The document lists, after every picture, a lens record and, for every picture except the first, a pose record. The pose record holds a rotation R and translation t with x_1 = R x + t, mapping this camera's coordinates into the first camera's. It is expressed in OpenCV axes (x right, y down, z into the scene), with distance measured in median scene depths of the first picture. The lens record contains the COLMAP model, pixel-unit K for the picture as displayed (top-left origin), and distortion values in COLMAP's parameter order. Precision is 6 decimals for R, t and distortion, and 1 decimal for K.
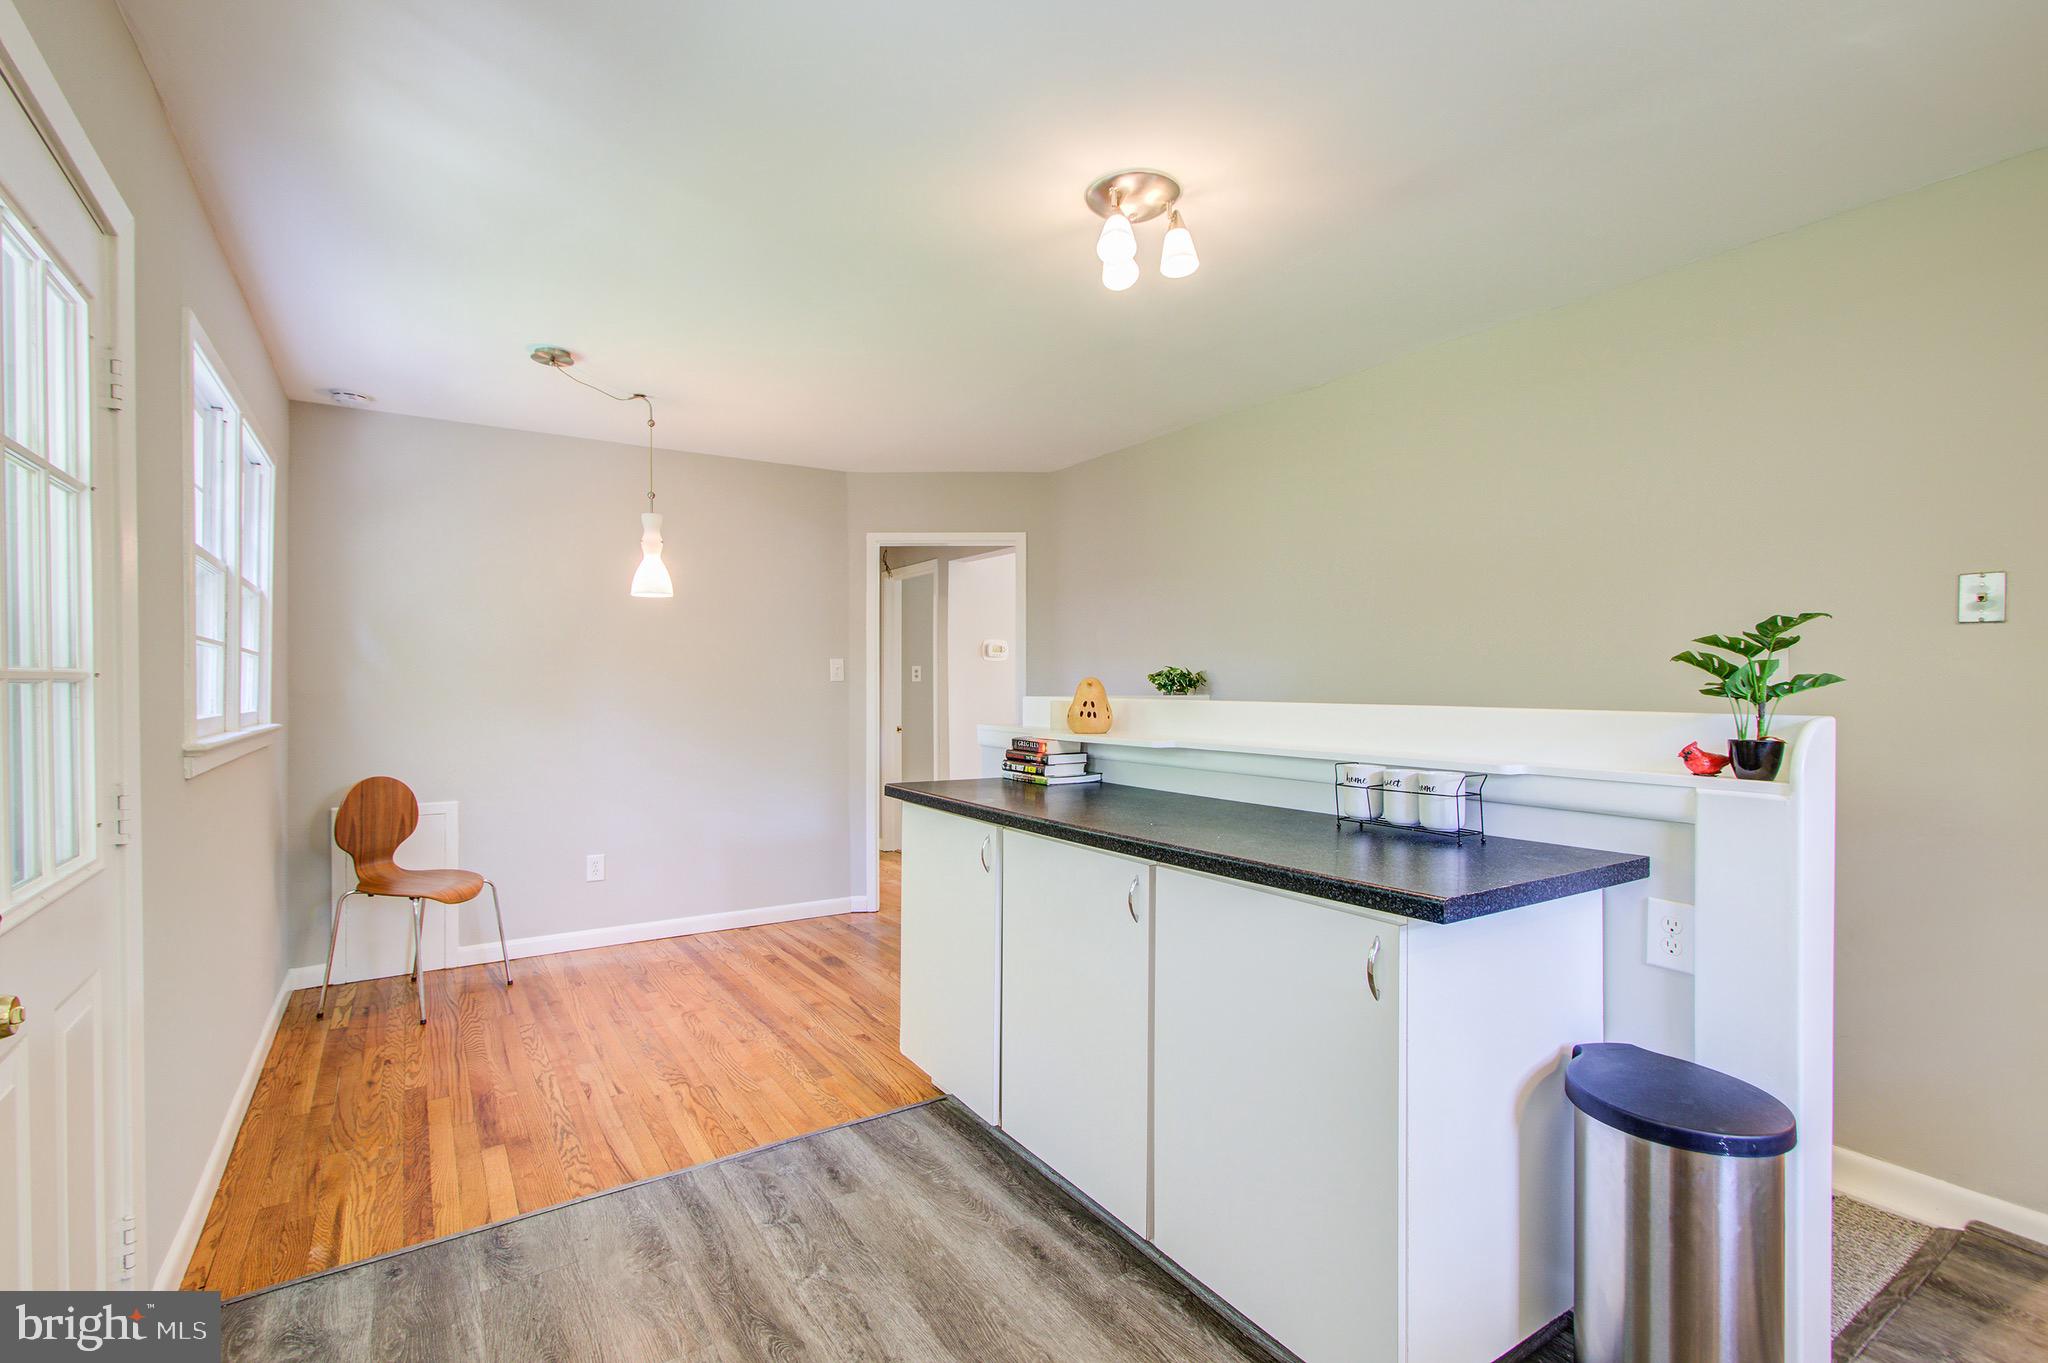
lens RADIAL K [[943.5, 0, 1026.5], [0, 943.5, 680.0], [0, 0, 1]] dist [-0.003380, 0.004448]
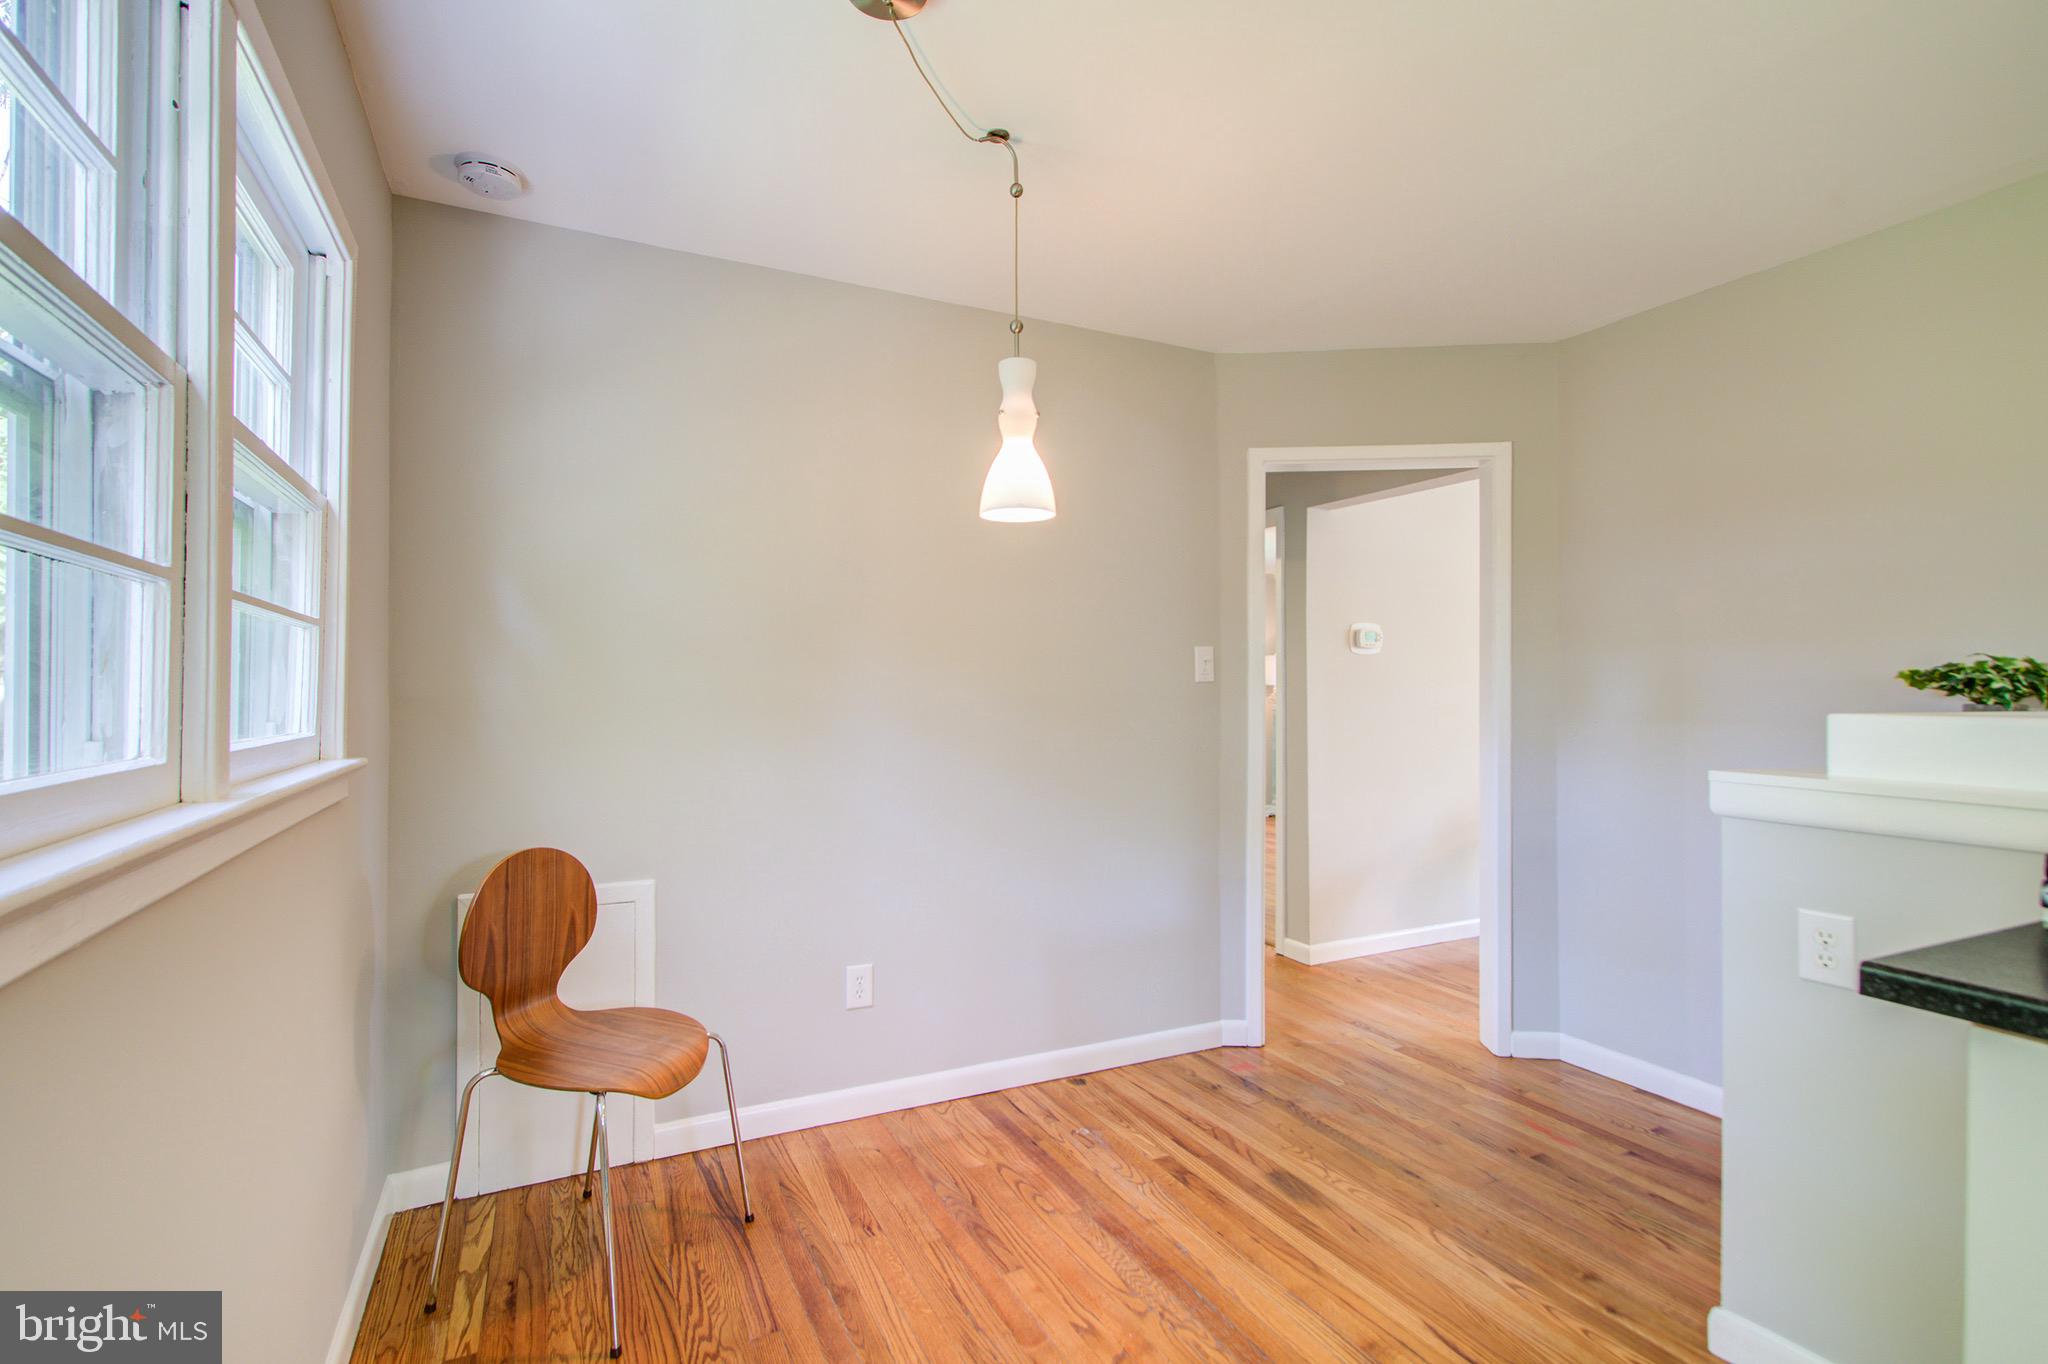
lens RADIAL K [[943.5, 0, 1010.7], [0, 943.5, 681.3], [0, 0, 1]] dist [-0.003380, 0.004448]
pose [[0.992205, 0.001683, -0.124607, -0.330296], [-0.002240, 0.999988, -0.004335, 0.004830], [0.124598, 0.004580, 0.992197, 0.470205]]
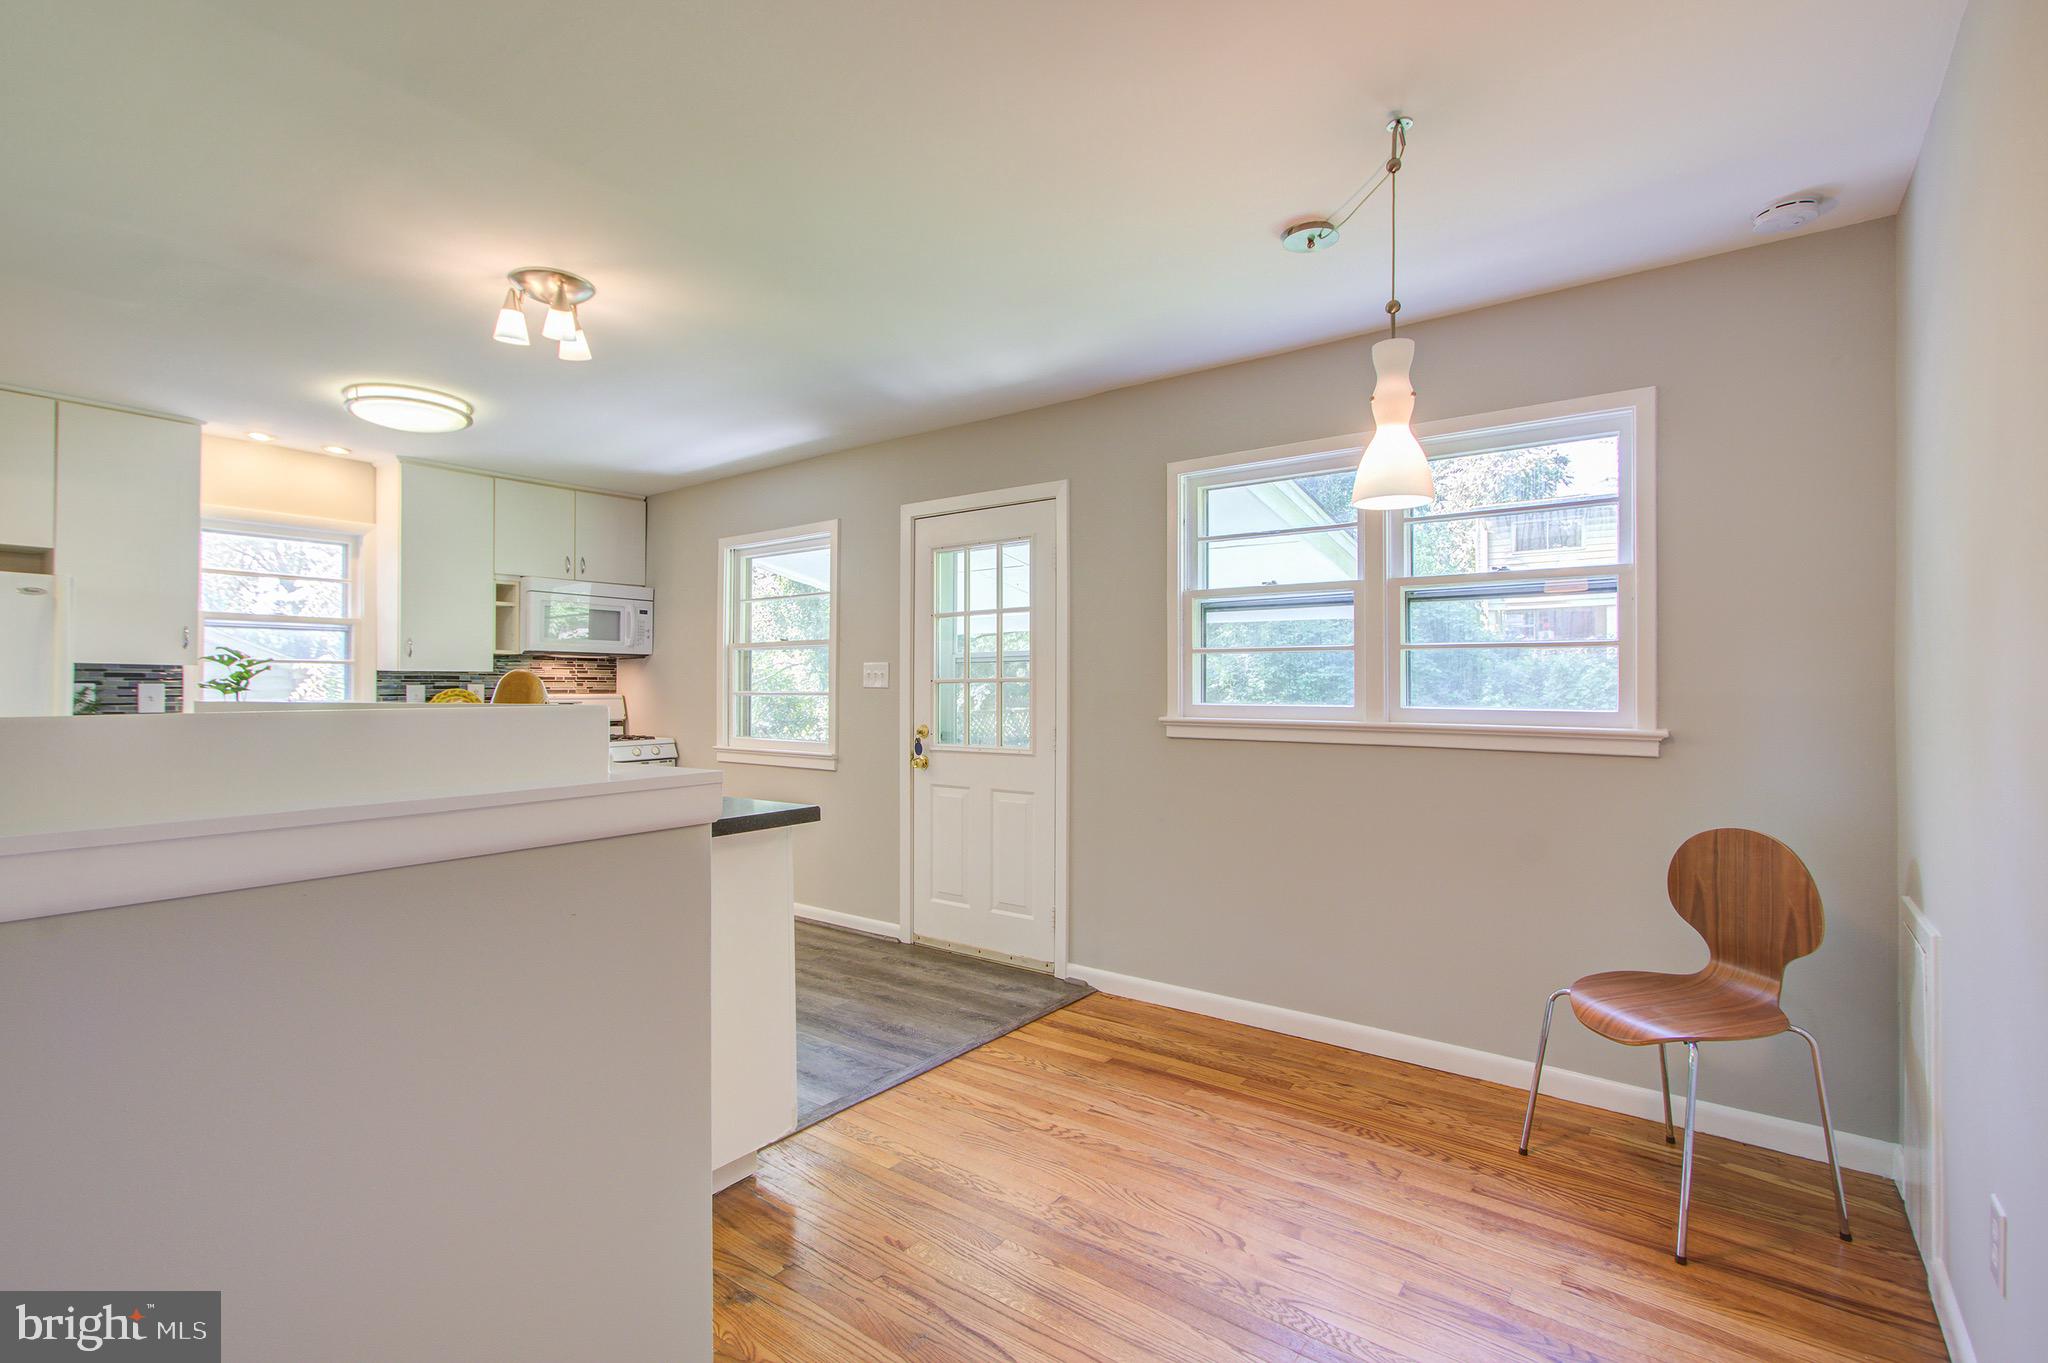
lens RADIAL K [[943.5, 0, 1021.6], [0, 943.5, 678.1], [0, 0, 1]] dist [-0.003380, 0.004448]
pose [[-0.944310, -0.001945, -0.329050, -0.036235], [0.002003, 0.999930, -0.011660, 0.008299], [0.329050, -0.011670, -0.944240, 1.399212]]
